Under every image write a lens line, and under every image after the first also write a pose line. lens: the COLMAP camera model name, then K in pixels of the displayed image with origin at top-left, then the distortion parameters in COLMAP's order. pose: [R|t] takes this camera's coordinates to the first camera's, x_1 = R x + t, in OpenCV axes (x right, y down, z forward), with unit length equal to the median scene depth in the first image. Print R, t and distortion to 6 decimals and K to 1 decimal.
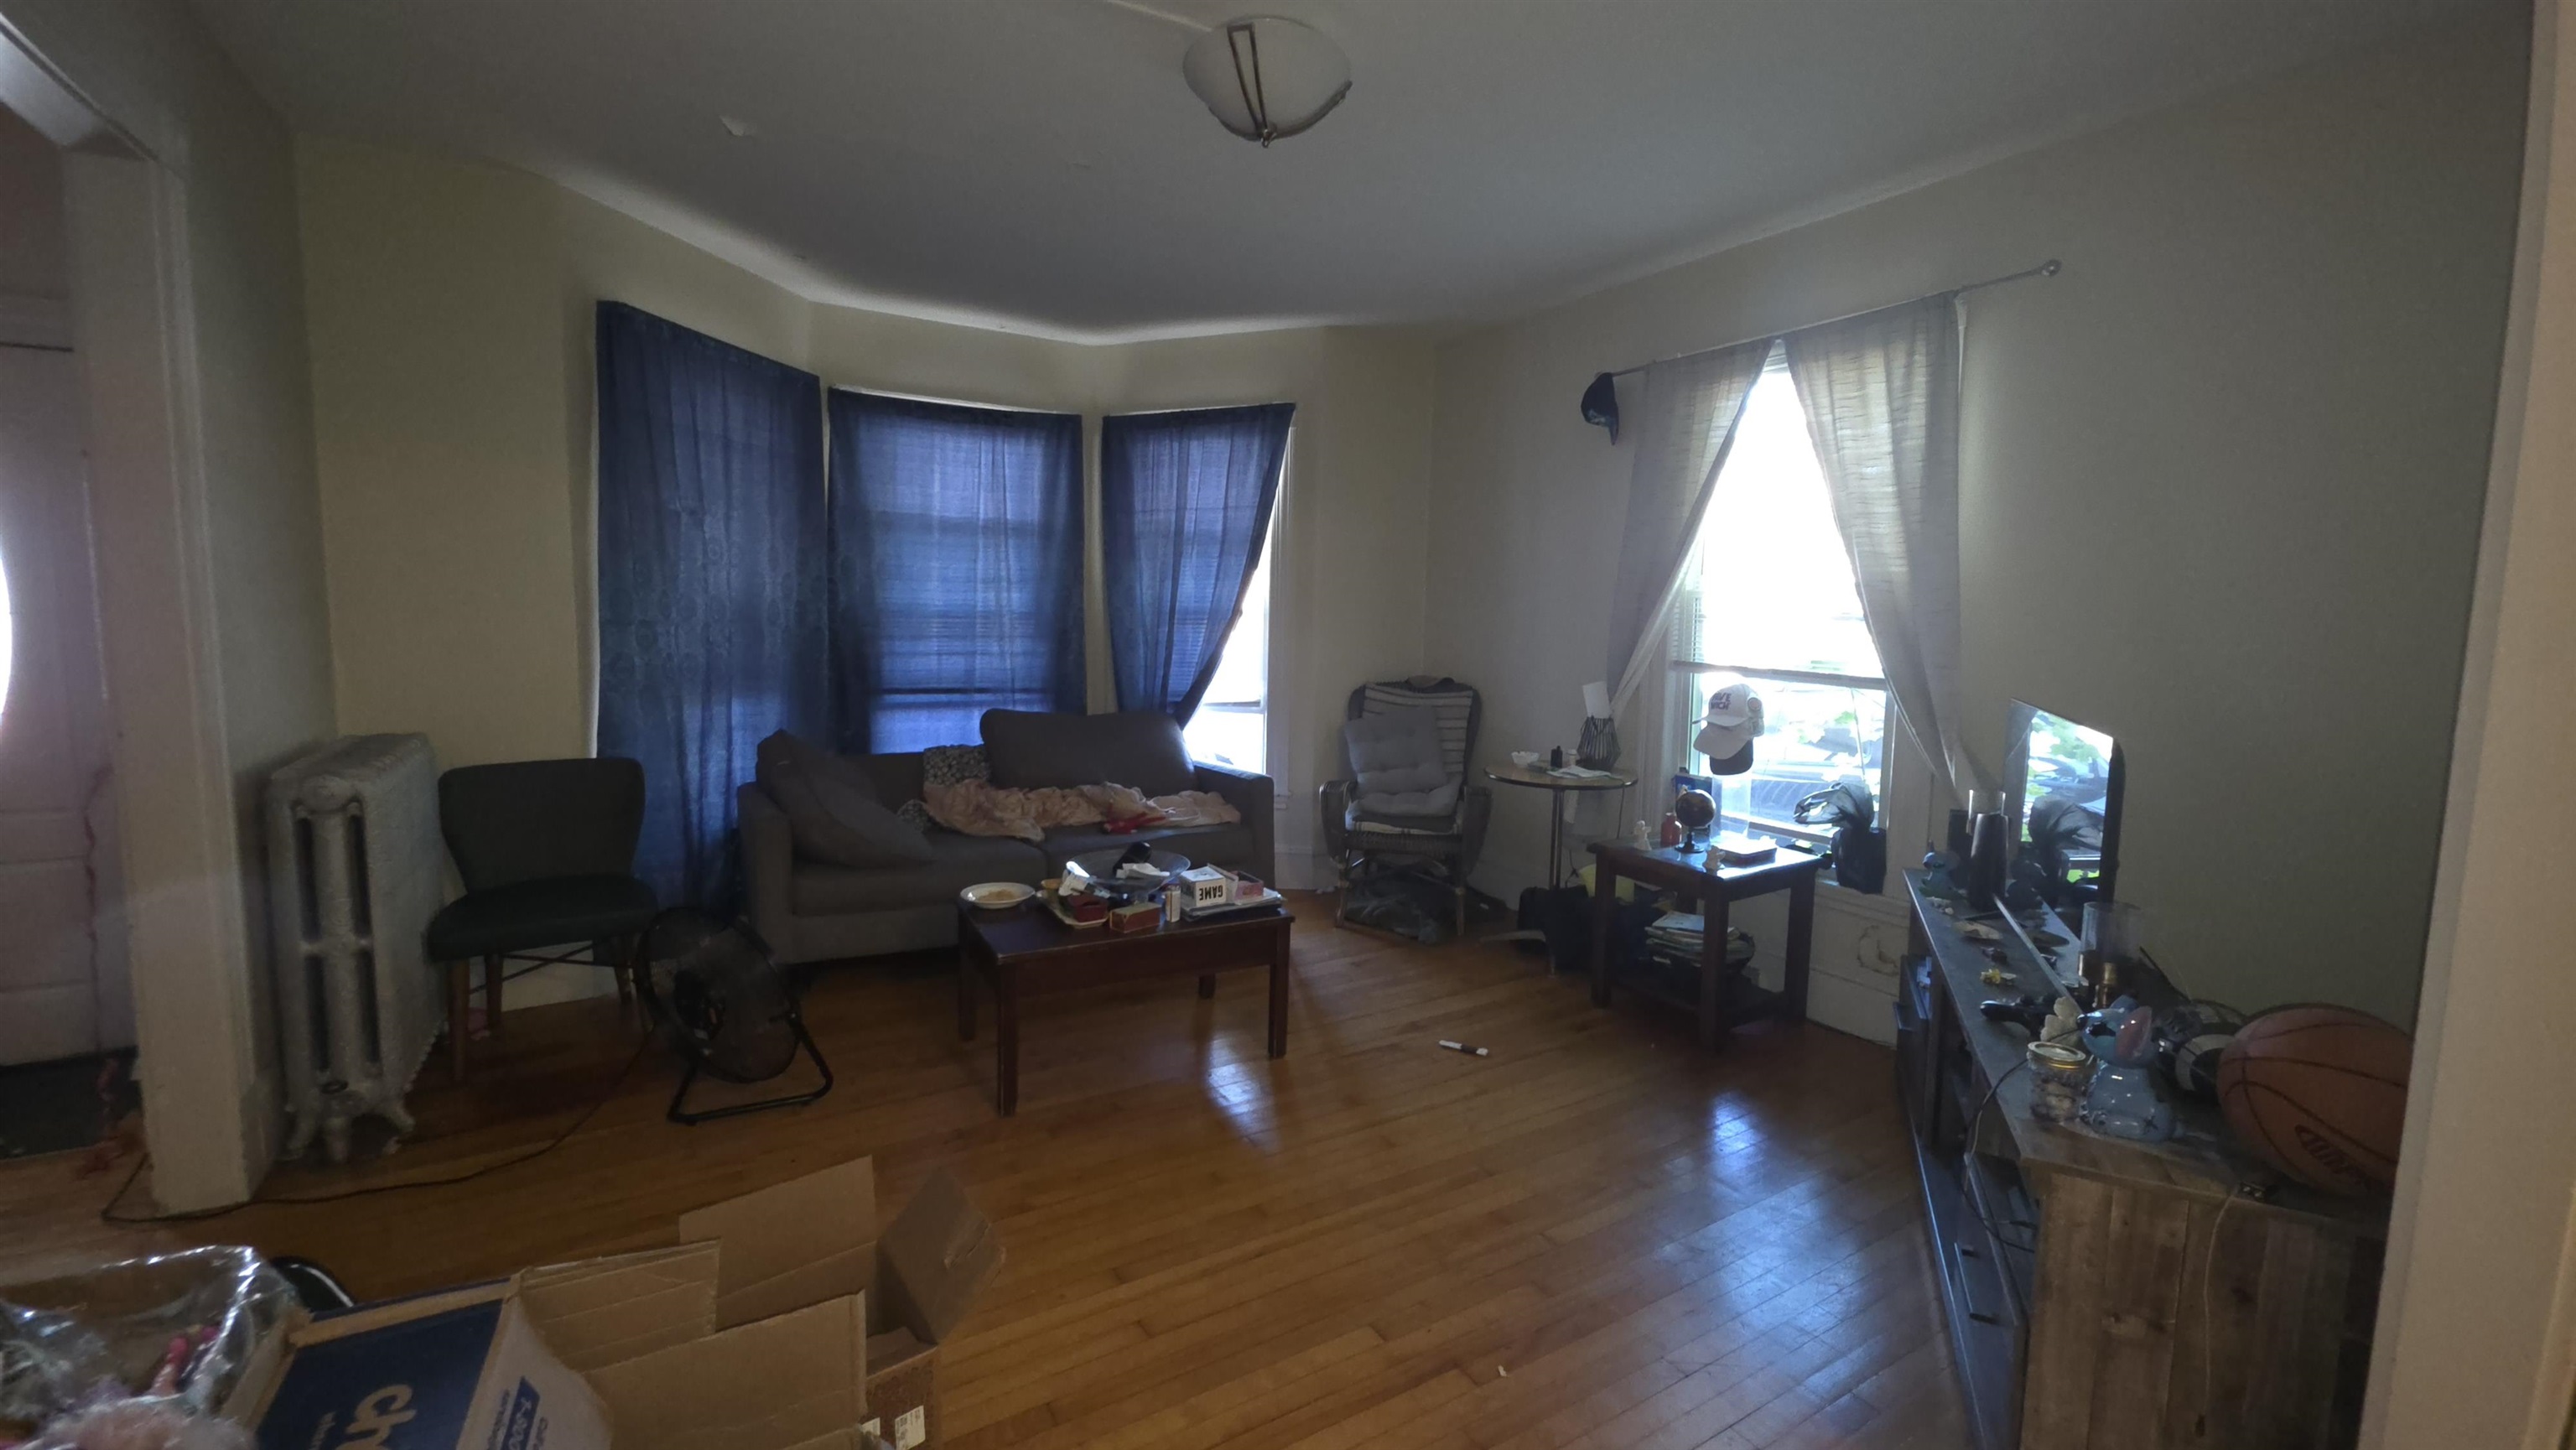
lens RADIAL K [[1043.9, 0, 1274.0], [0, 1043.9, 713.0], [0, 0, 1]] dist [0.012568, -0.001628]
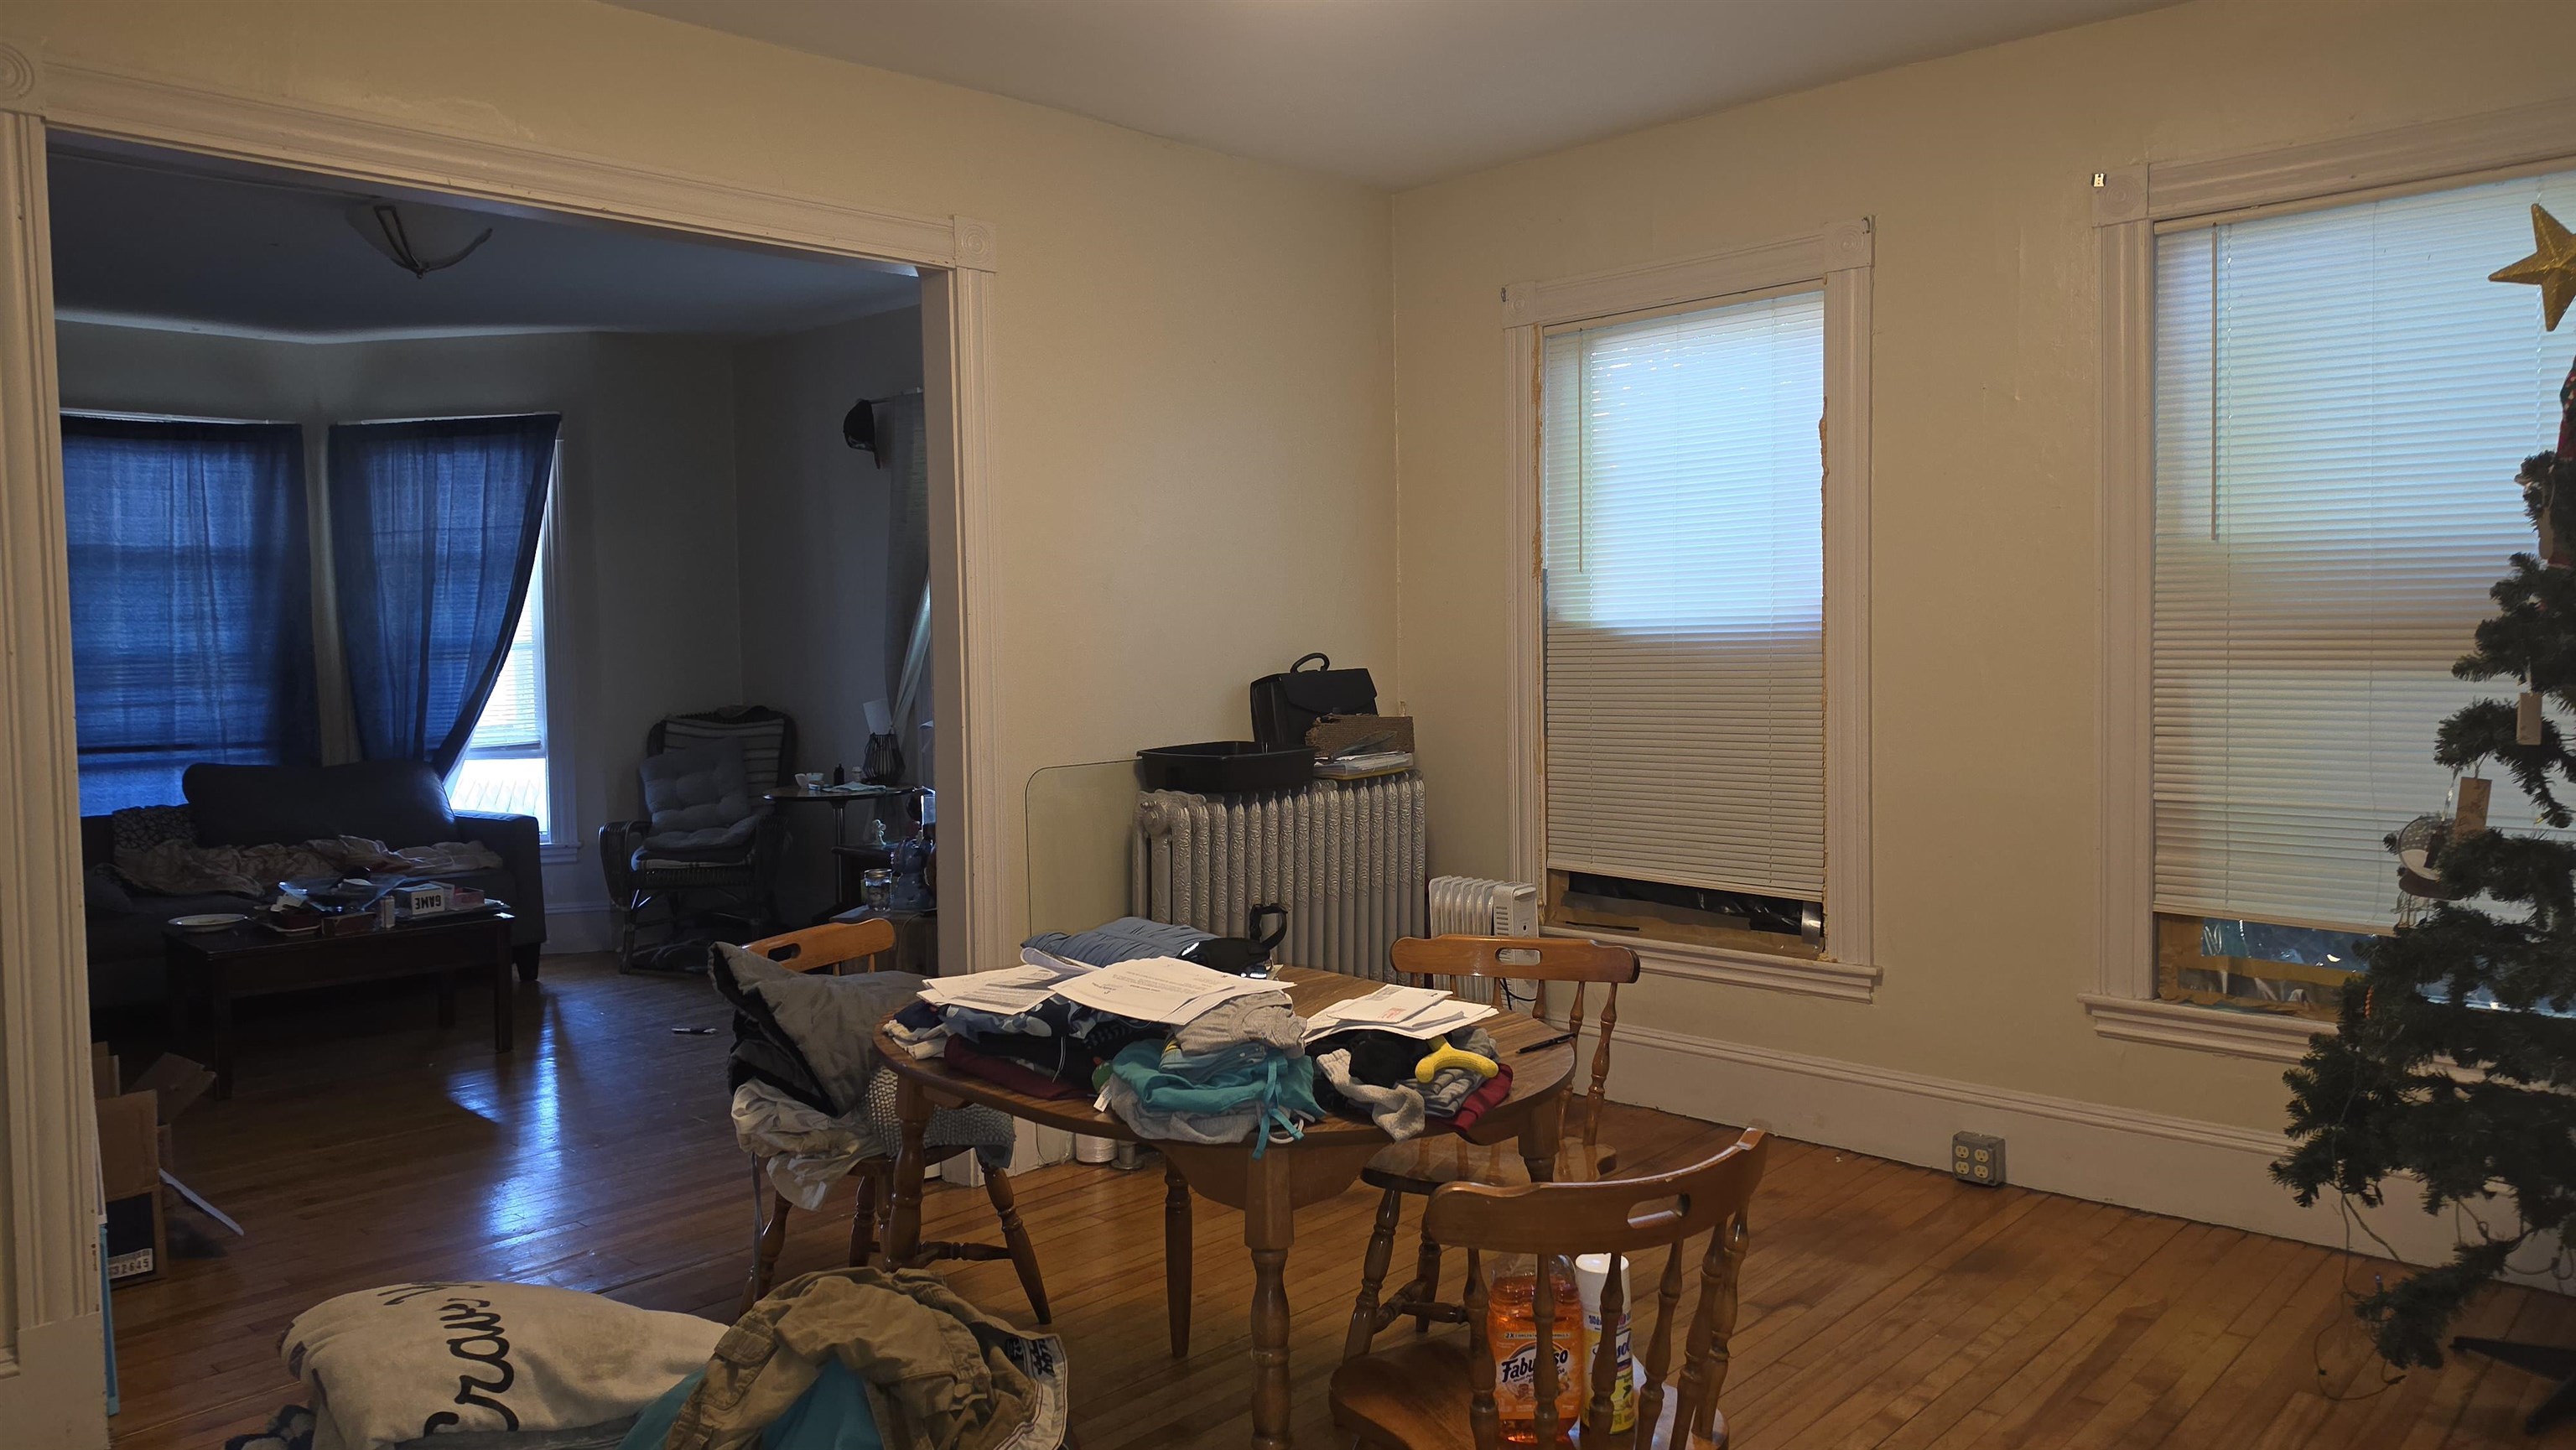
lens RADIAL K [[1769.0, 0, 1283.5], [0, 1769.0, 708.6], [0, 0, 1]] dist [0.031817, -0.057631]
pose [[0.958669, -0.049129, 0.280251, 0.178236], [0.063560, 0.997067, -0.042635, 0.067034], [-0.277335, 0.058686, 0.958979, -0.646194]]
